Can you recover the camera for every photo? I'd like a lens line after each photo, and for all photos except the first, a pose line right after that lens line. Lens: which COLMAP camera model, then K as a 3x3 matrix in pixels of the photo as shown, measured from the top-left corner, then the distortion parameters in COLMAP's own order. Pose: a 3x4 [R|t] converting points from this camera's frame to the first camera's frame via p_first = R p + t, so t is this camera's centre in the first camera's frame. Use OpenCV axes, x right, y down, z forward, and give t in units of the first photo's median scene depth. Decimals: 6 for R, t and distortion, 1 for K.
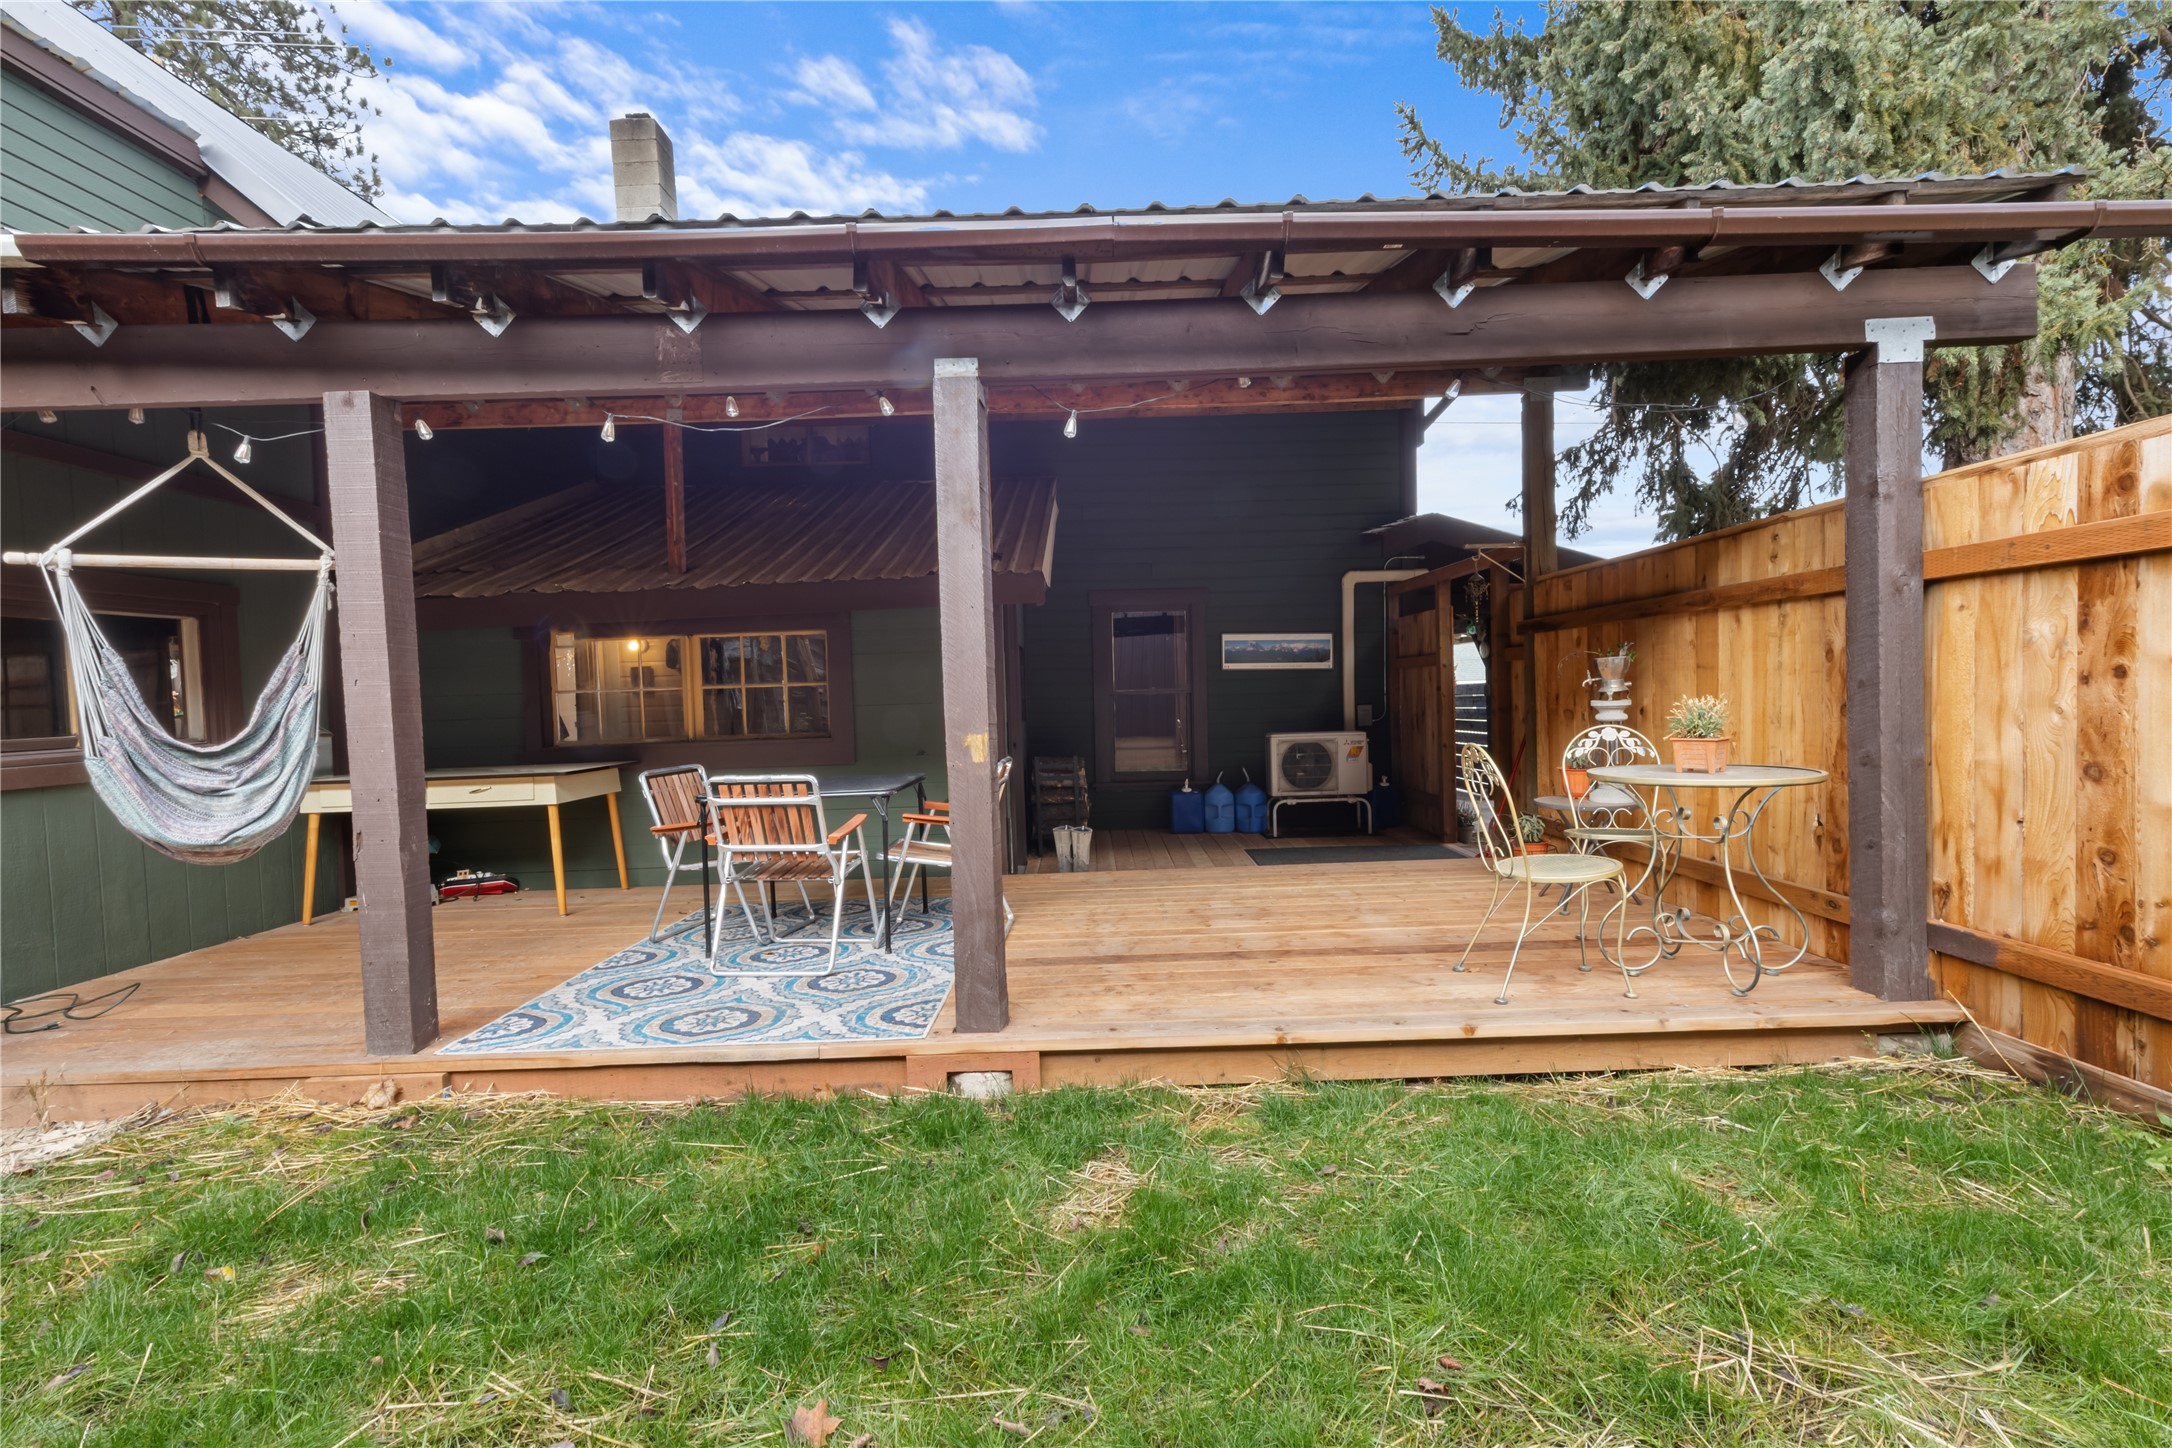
lens RADIAL K [[1011.6, 0, 1083.2], [0, 1011.6, 727.6], [0, 0, 1]] dist [-0.001566, 0.000155]
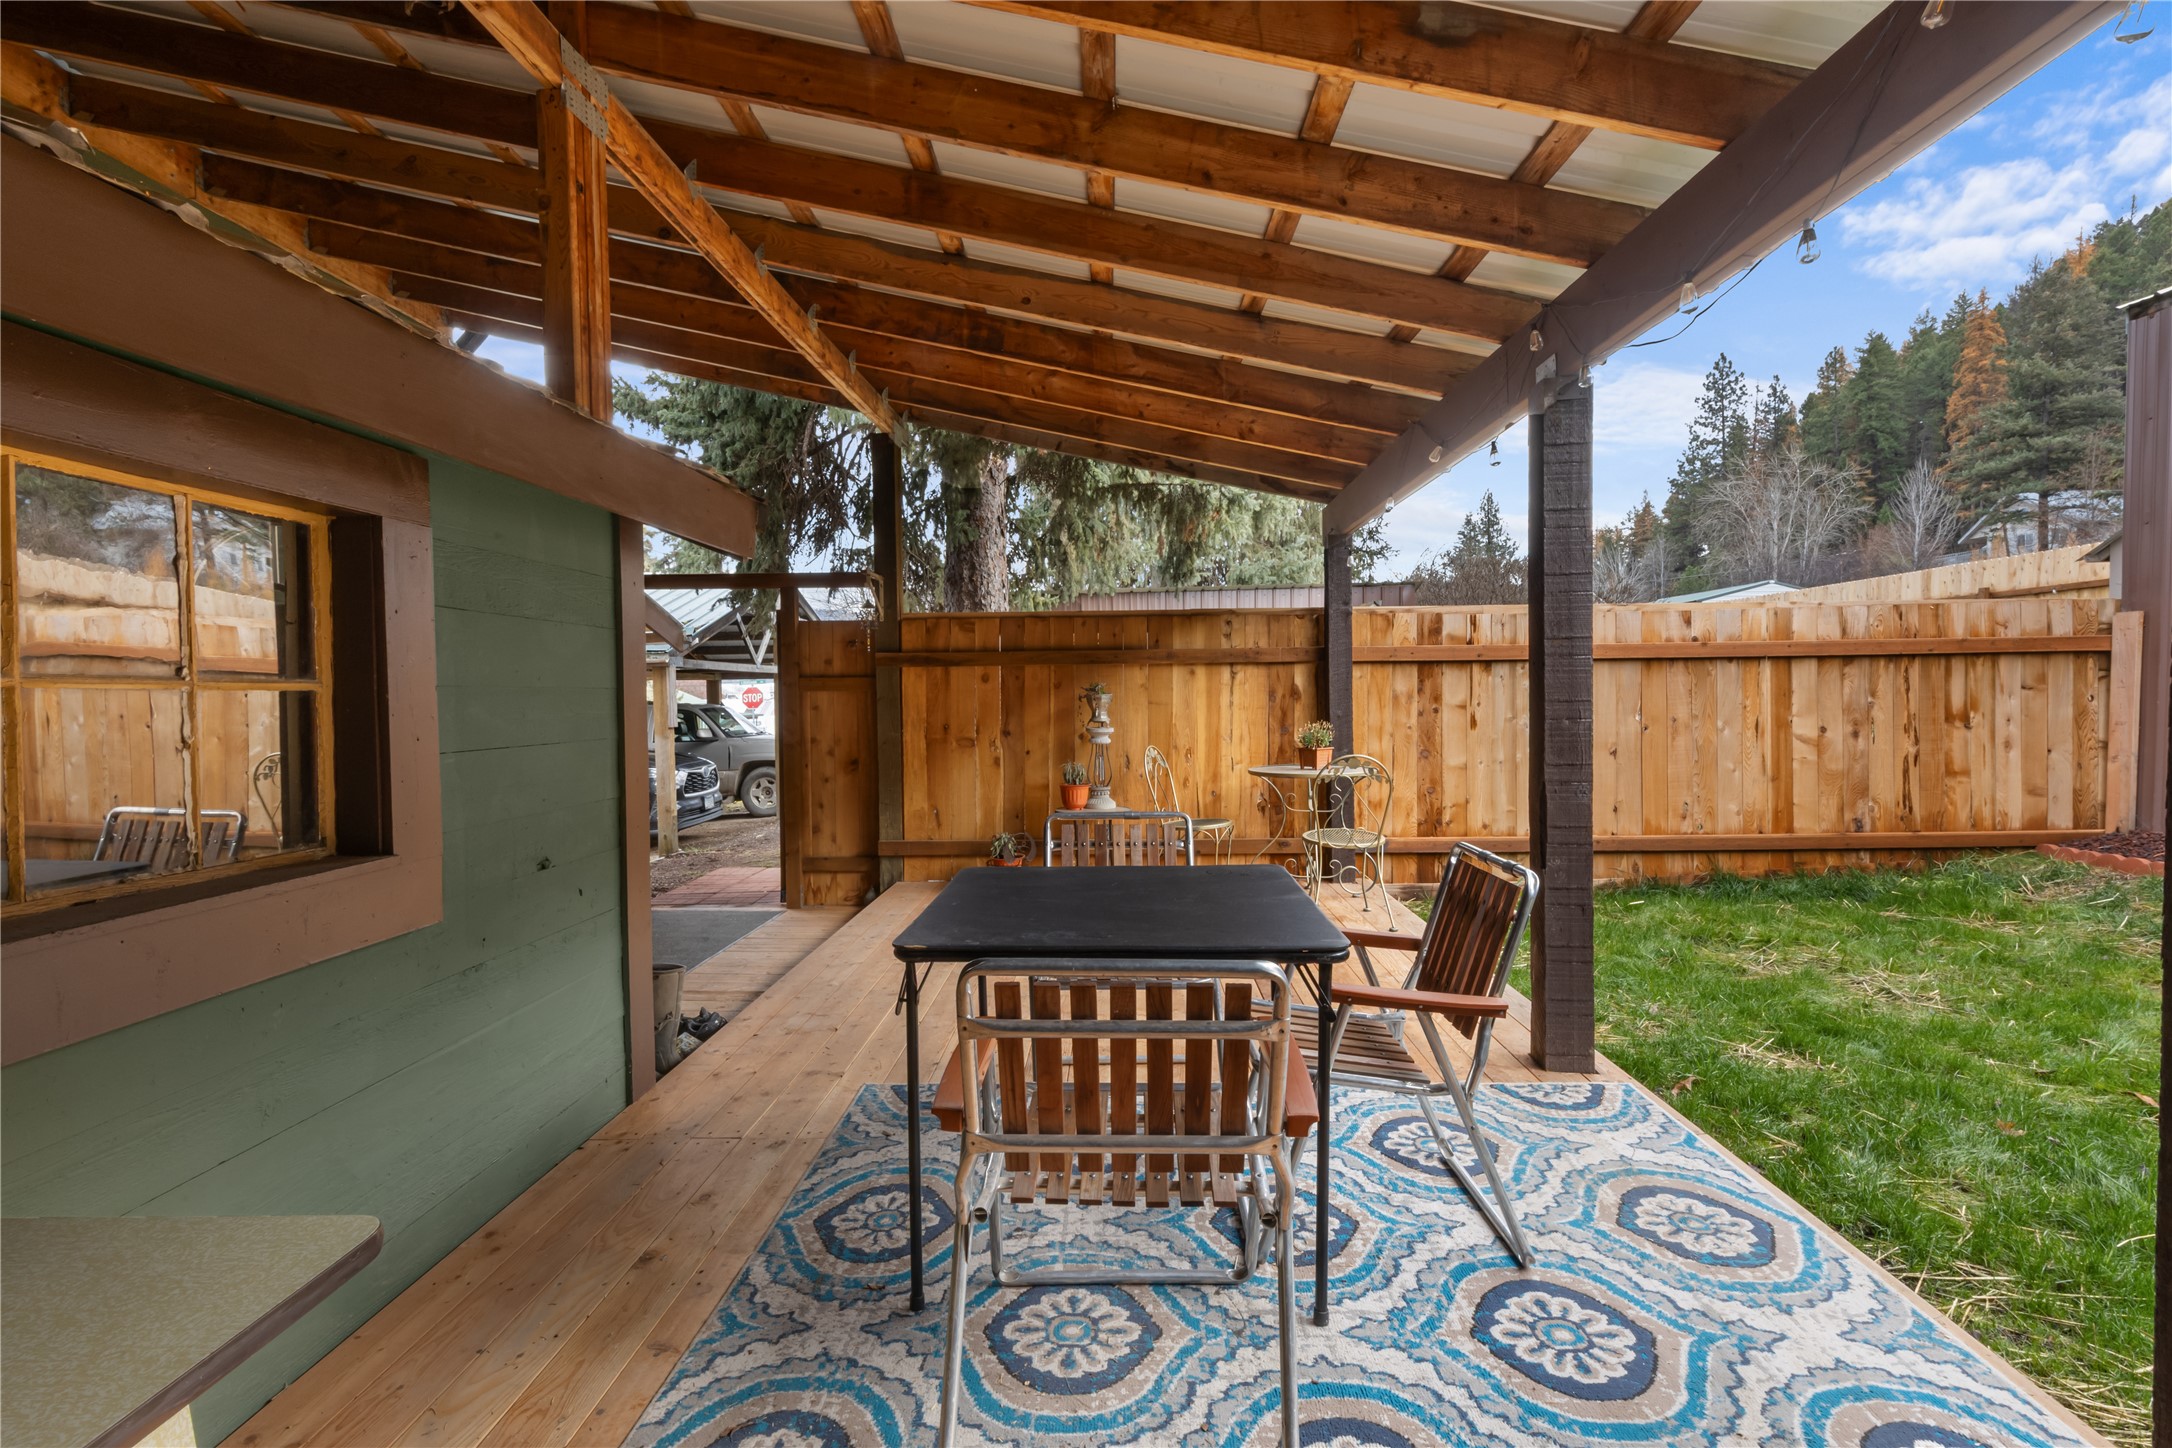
lens RADIAL K [[1011.6, 0, 1083.7], [0, 1011.6, 716.5], [0, 0, 1]] dist [-0.001566, 0.000155]
pose [[0.010109, 0.008094, 0.999916, -1.022875], [0.039138, 0.999198, -0.008484, -0.041891], [-0.999183, 0.039220, 0.009784, 1.377560]]
